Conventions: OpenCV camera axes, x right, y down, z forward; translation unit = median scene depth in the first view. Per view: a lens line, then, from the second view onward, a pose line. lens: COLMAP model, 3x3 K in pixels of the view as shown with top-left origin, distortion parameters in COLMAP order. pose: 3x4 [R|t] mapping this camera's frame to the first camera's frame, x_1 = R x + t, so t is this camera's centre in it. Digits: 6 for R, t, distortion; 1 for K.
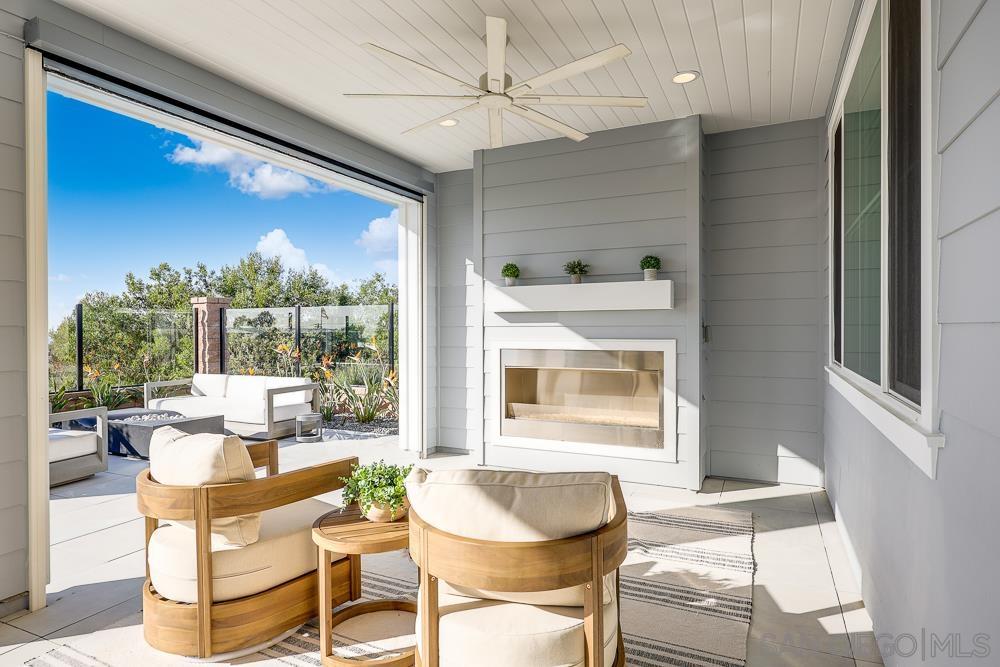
lens RADIAL K [[565.2, 0, 500.0], [0, 565.2, 333.5], [0, 0, 1]] dist [-0.000808, 0.001122]
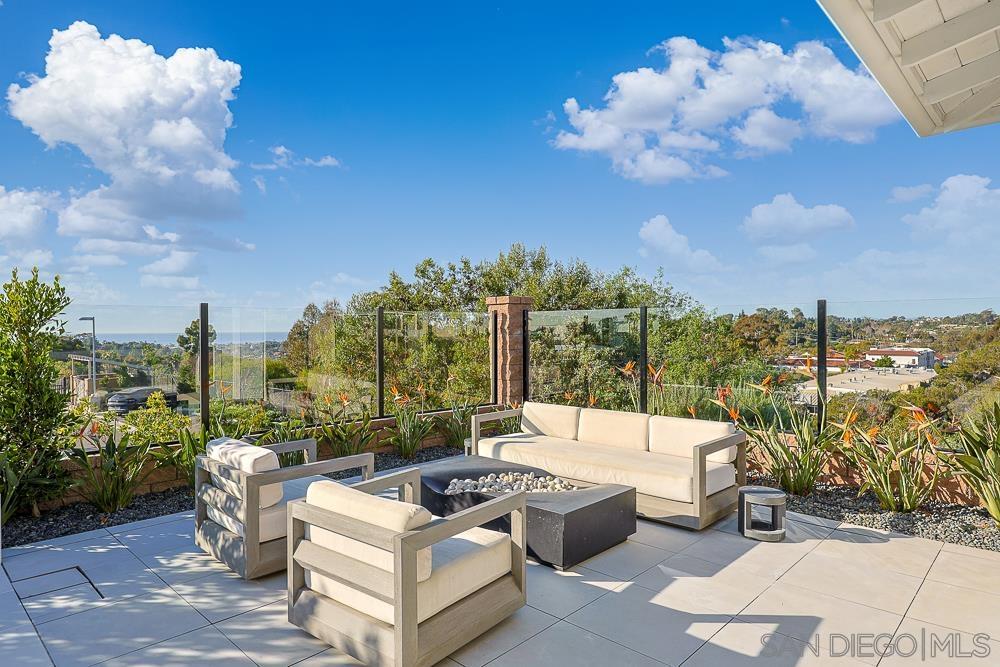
lens RADIAL K [[590.1, 0, 500.0], [0, 590.1, 333.5], [0, 0, 1]] dist [0.002402, -0.000068]
pose [[0.951364, 0.002994, -0.308056, -0.589485], [-0.002869, 0.999996, 0.000857, -0.029033], [0.308057, 0.000068, 0.951368, 0.479386]]
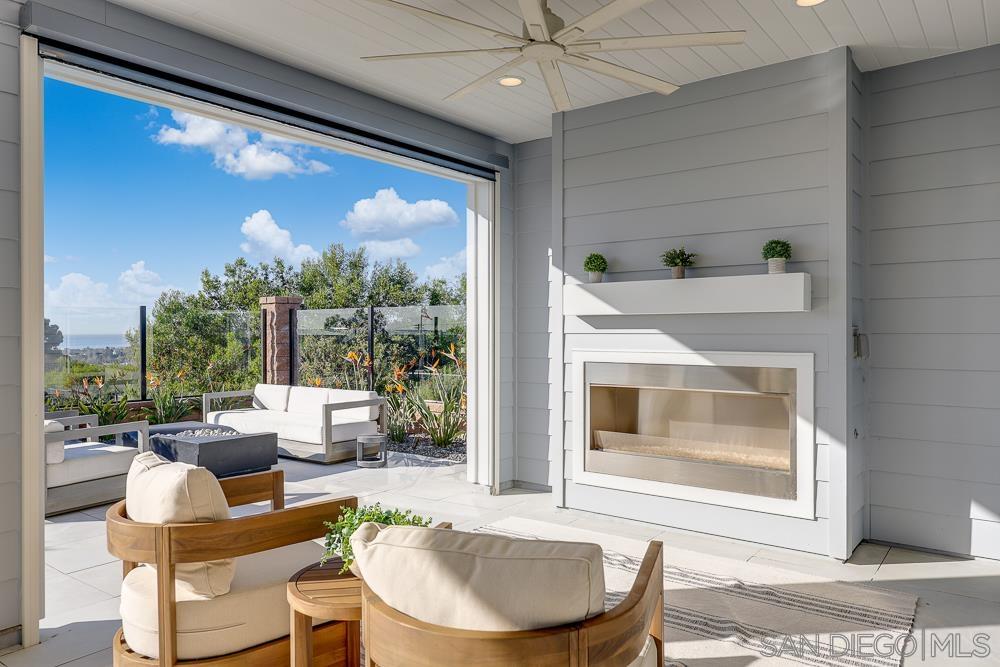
lens RADIAL K [[690.5, 0, 500.0], [0, 690.5, 333.5], [0, 0, 1]] dist [0.004284, -0.002349]
pose [[0.979480, 0.003183, -0.201518, 0.087492], [-0.003879, 0.999988, -0.003060, -0.009924], [0.201506, 0.003779, 0.979480, 0.030737]]
